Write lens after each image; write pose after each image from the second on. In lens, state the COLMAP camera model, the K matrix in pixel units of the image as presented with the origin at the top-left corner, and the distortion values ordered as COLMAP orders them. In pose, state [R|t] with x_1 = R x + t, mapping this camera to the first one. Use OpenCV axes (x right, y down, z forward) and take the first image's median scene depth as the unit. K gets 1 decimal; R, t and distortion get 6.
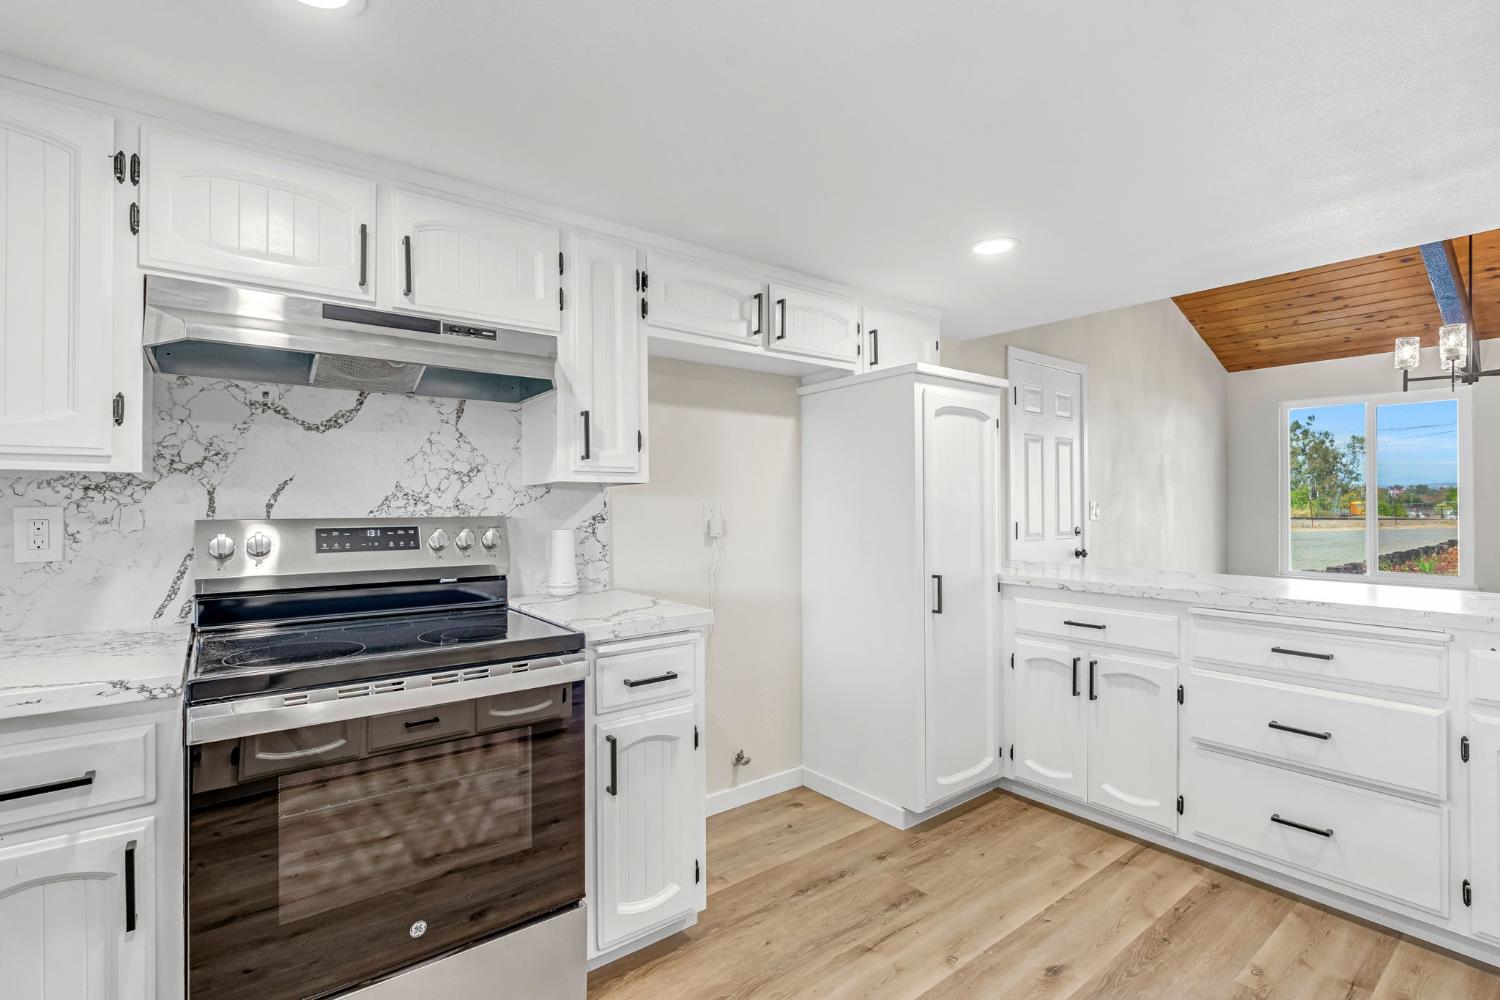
lens RADIAL K [[689.6, 0, 744.1], [0, 689.6, 501.5], [0, 0, 1]] dist [-0.012511, 0.003807]
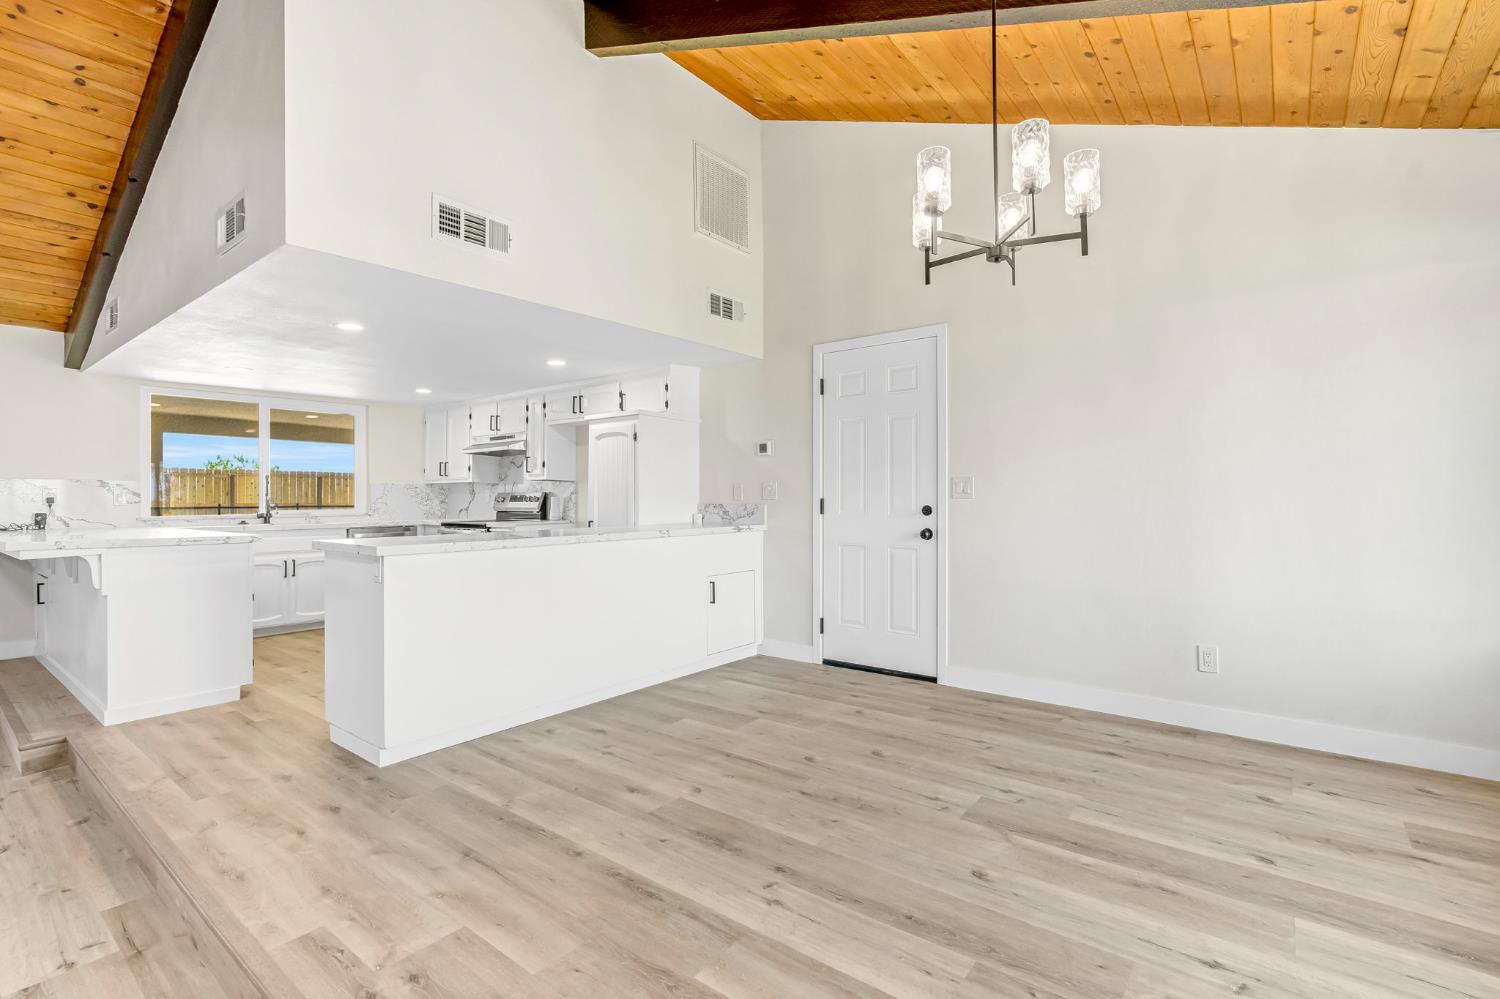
lens RADIAL K [[689.6, 0, 743.3], [0, 689.6, 506.0], [0, 0, 1]] dist [-0.012511, 0.003807]
pose [[0.239448, 0.014546, -0.970800, 2.751109], [0.010392, 0.999792, 0.017543, 0.038732], [0.970853, -0.014289, 0.239248, 1.125195]]
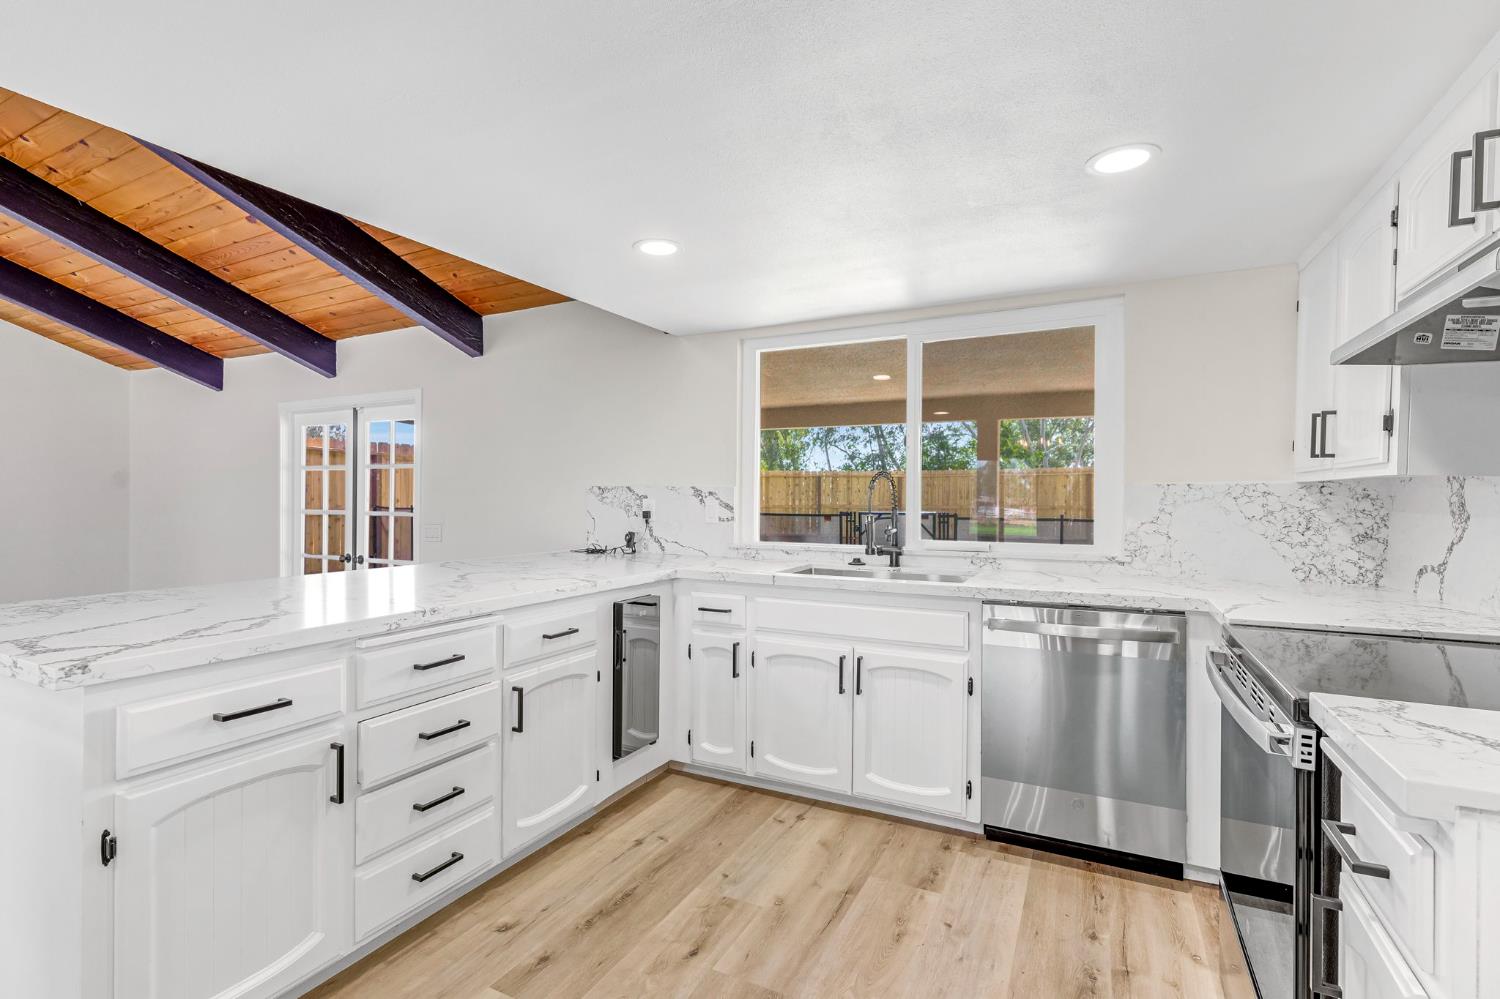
lens RADIAL K [[689.6, 0, 753.7], [0, 689.6, 495.7], [0, 0, 1]] dist [-0.012511, 0.003807]
pose [[-0.897489, -0.001723, -0.441032, 0.403562], [0.001055, 0.999981, -0.006054, -0.000742], [0.441035, -0.005899, -0.897471, 1.065172]]
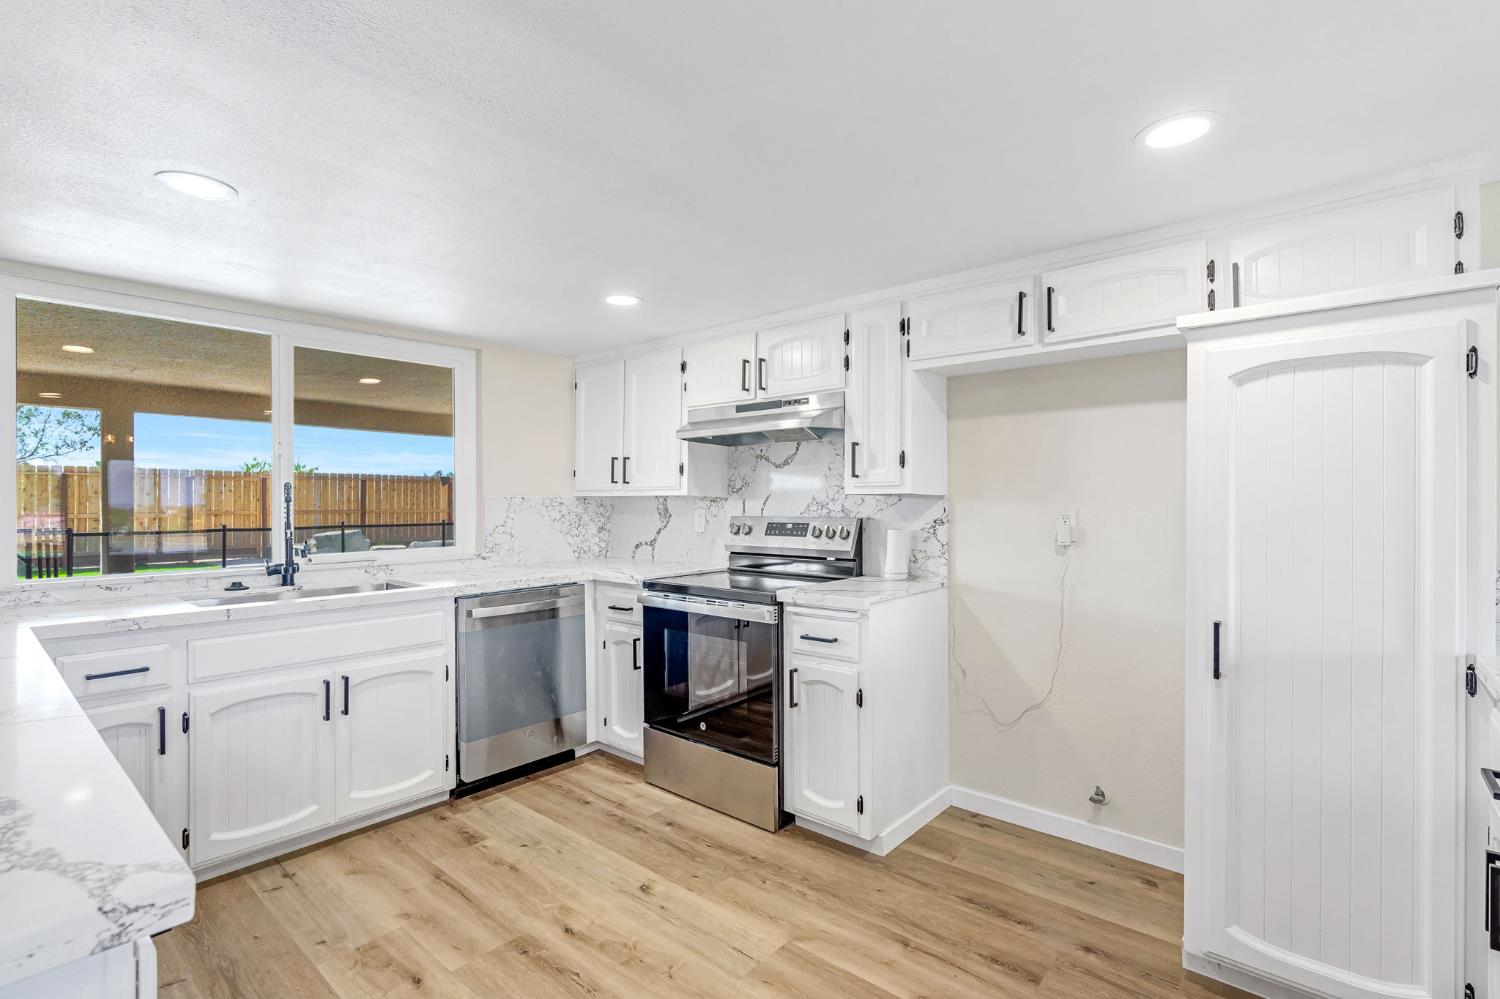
lens RADIAL K [[689.6, 0, 752.6], [0, 689.6, 500.2], [0, 0, 1]] dist [-0.012511, 0.003807]
pose [[0.208829, 0.002610, -0.977949, 0.998752], [0.009169, 0.999947, 0.004627, -0.023860], [0.977909, -0.009933, 0.208794, 0.489616]]
